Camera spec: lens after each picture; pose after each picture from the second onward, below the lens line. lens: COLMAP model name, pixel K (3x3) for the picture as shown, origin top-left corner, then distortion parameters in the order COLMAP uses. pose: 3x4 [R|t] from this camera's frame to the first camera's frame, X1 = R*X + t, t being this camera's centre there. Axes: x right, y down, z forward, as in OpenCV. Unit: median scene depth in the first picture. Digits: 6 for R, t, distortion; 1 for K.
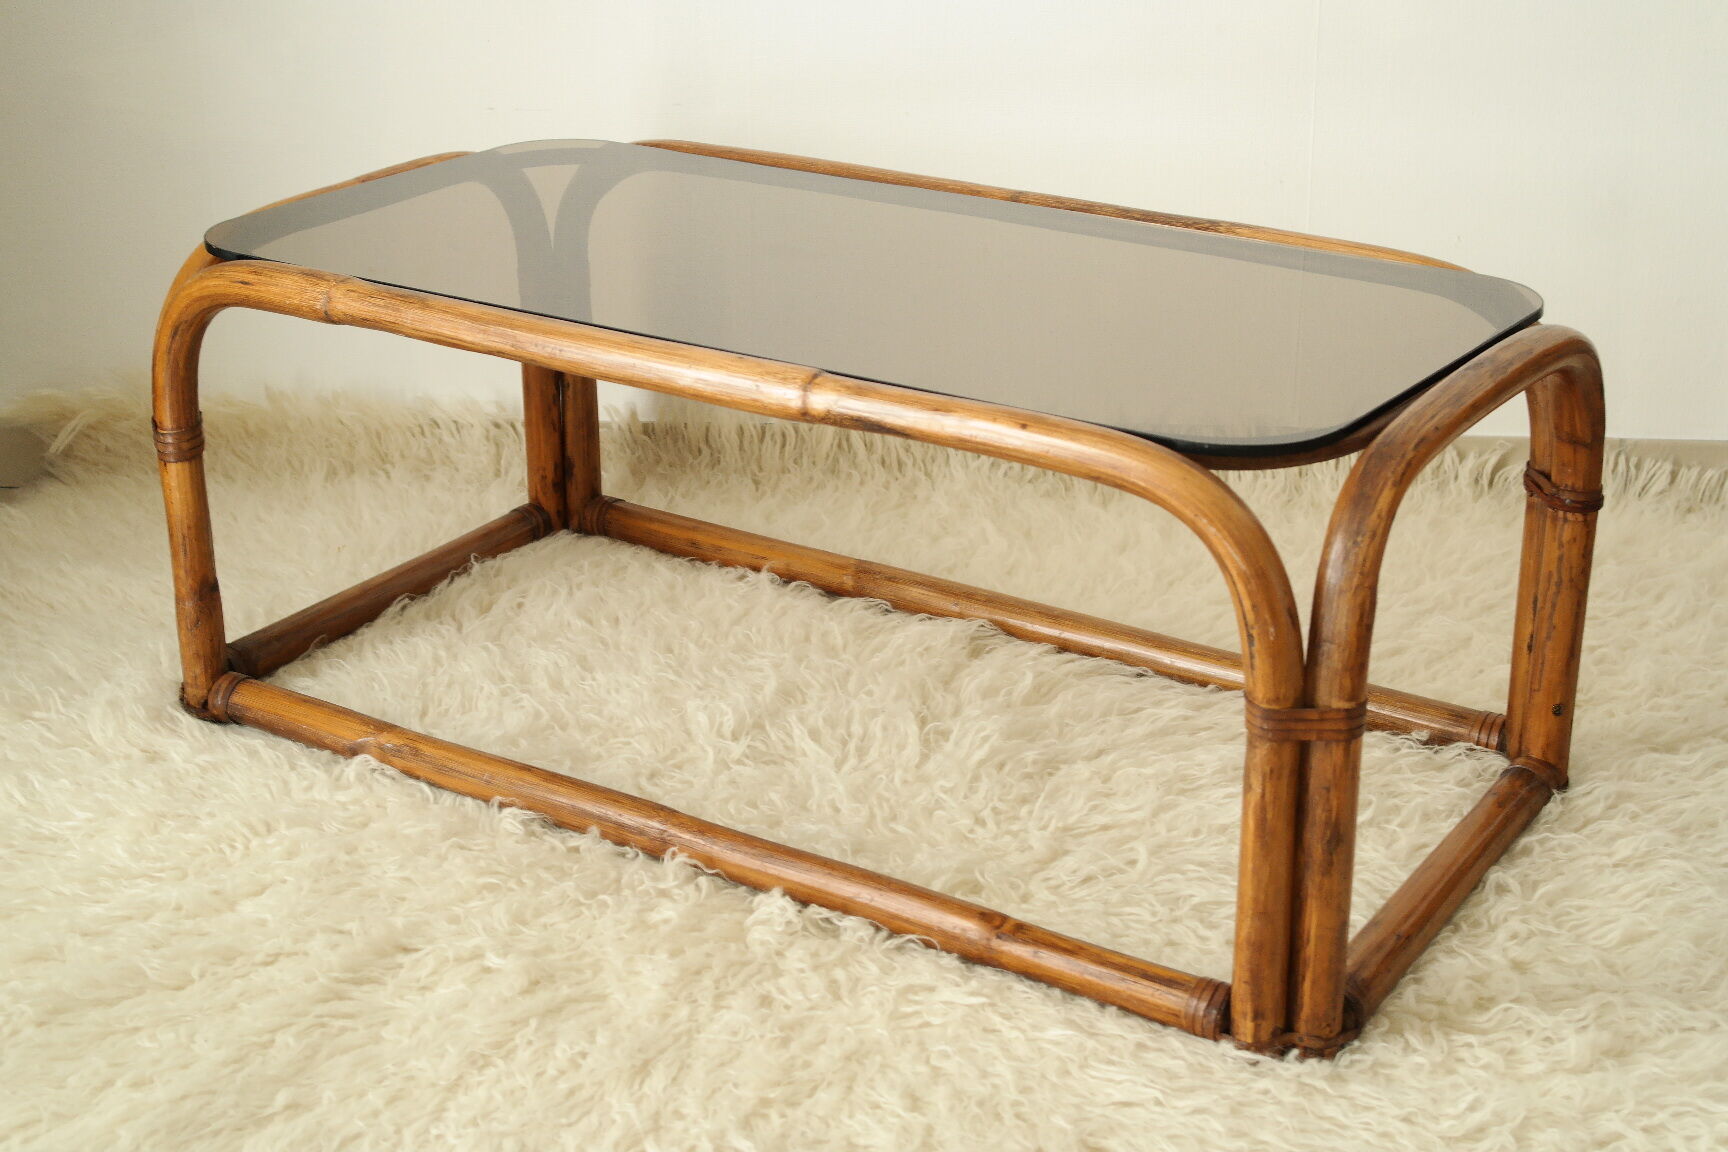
lens RADIAL K [[2368.0, 0, 854.2], [0, 2368.0, 582.1], [0, 0, 1]] dist [-0.013938, 0.000000]
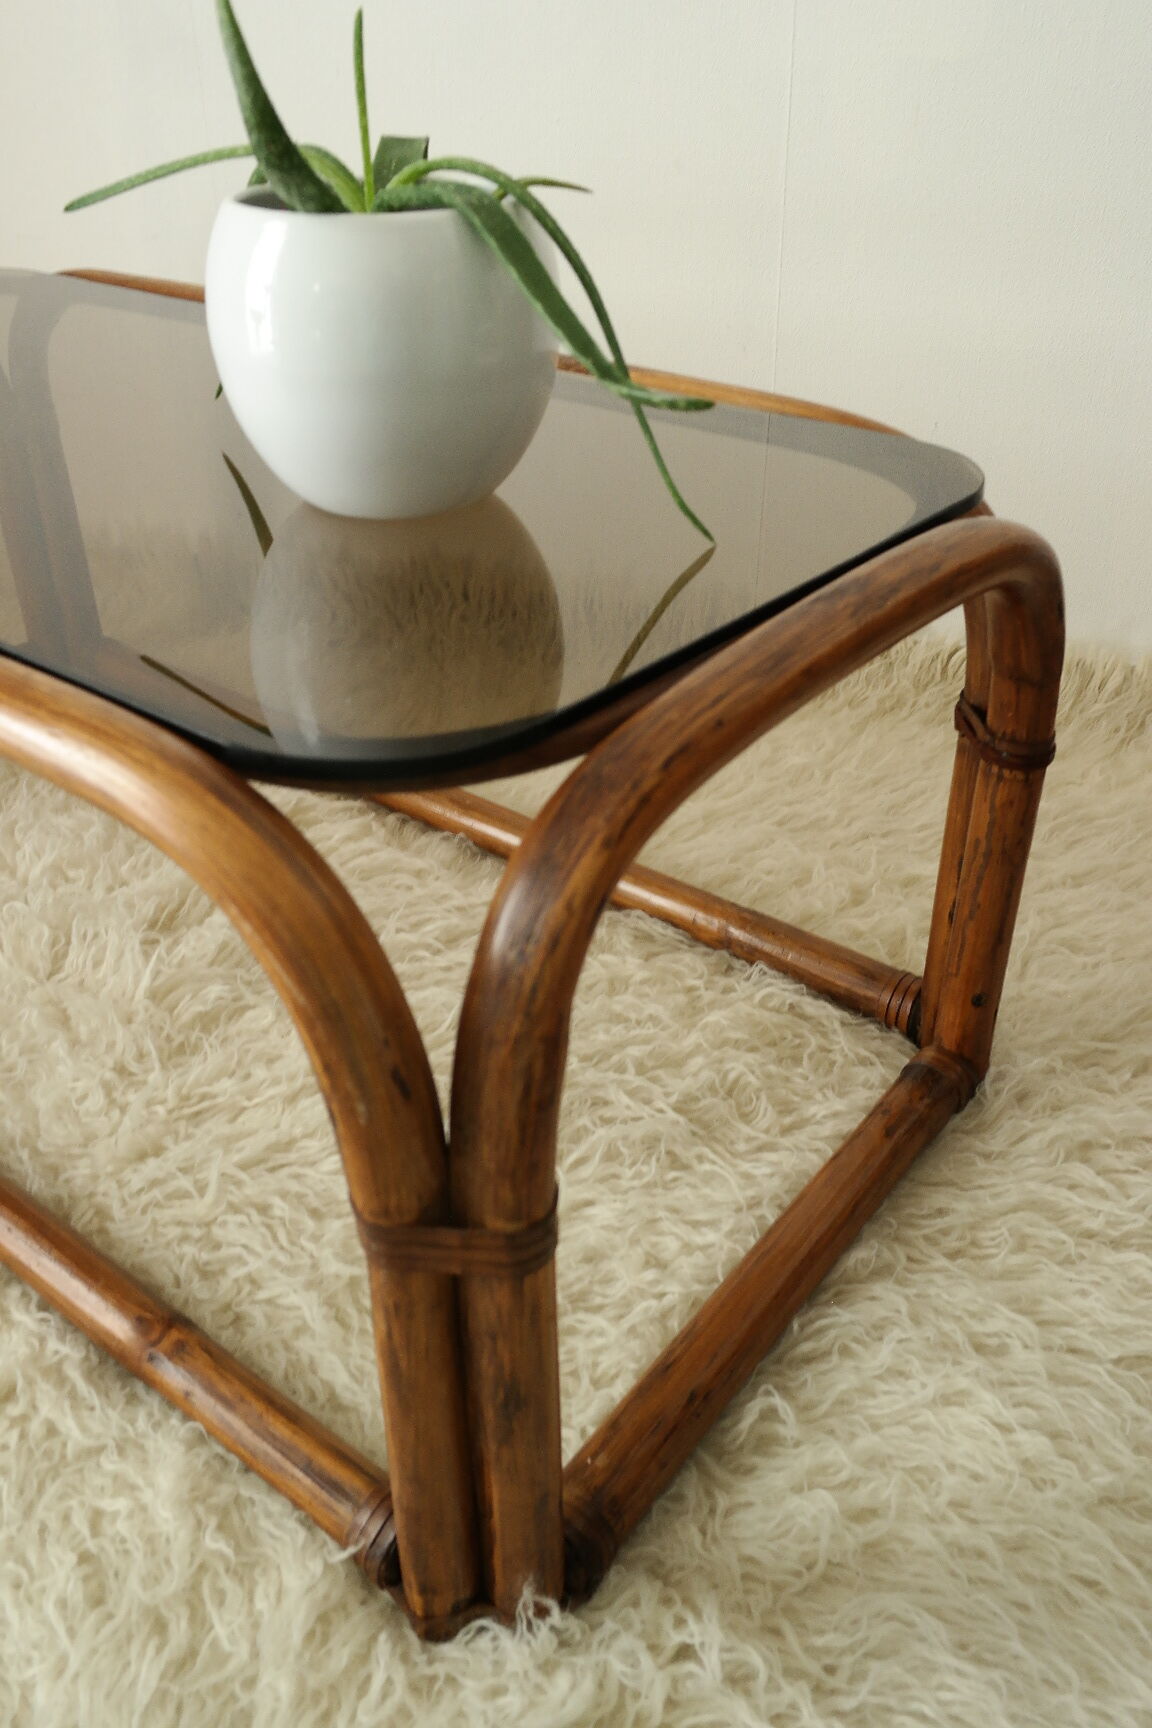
lens RADIAL K [[1403.0, 0, 579.0], [0, 1403.0, 875.8], [0, 0, 1]] dist [-0.006646, -0.012879]
pose [[0.998155, 0.037192, -0.047994, 0.202901], [-0.028048, 0.983488, 0.178789, -0.077438], [0.053851, -0.177113, 0.982716, 0.586763]]
